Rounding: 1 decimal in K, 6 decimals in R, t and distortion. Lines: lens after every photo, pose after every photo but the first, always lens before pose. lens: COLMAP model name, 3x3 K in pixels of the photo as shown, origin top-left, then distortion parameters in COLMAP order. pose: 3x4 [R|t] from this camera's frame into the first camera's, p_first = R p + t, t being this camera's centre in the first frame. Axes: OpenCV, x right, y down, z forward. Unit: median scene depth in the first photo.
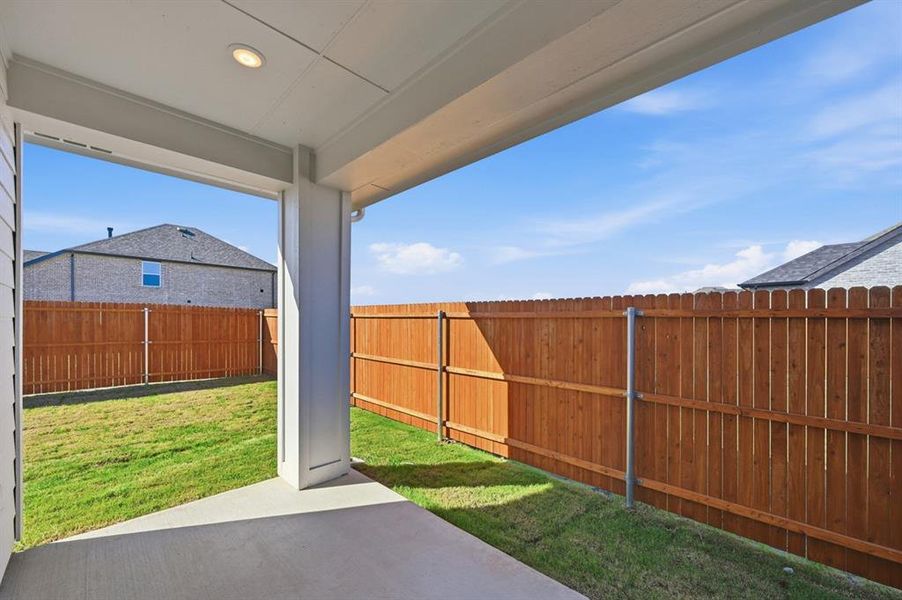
lens RADIAL K [[363.5, 0, 456.2], [0, 363.5, 329.4], [0, 0, 1]] dist [-0.000011, 0.000097]
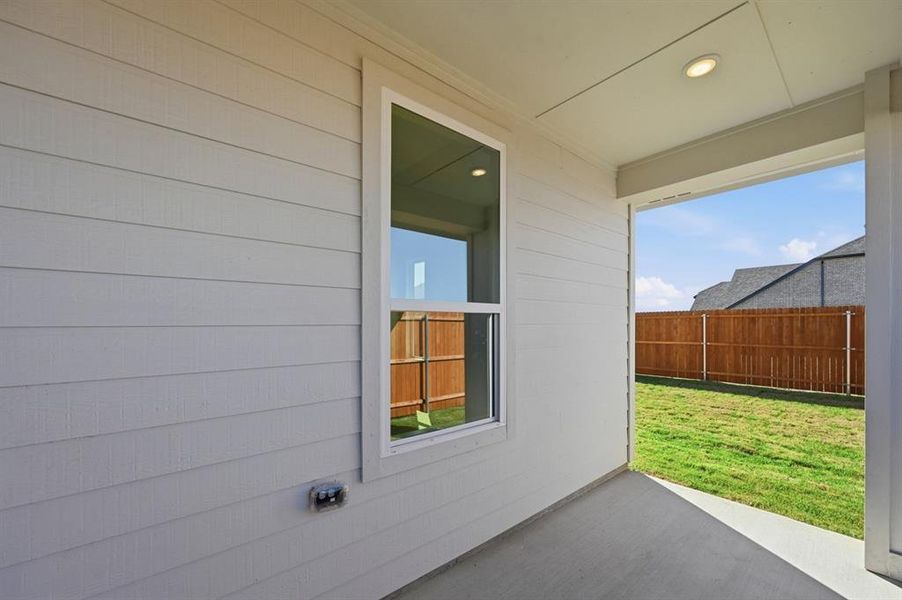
lens RADIAL K [[363.5, 0, 456.2], [0, 363.5, 329.4], [0, 0, 1]] dist [-0.000011, 0.000097]
pose [[-0.117415, 0.006388, -0.993062, 0.240879], [-0.019118, 0.999779, 0.008691, -0.002395], [0.992899, 0.020006, -0.117266, 0.211218]]
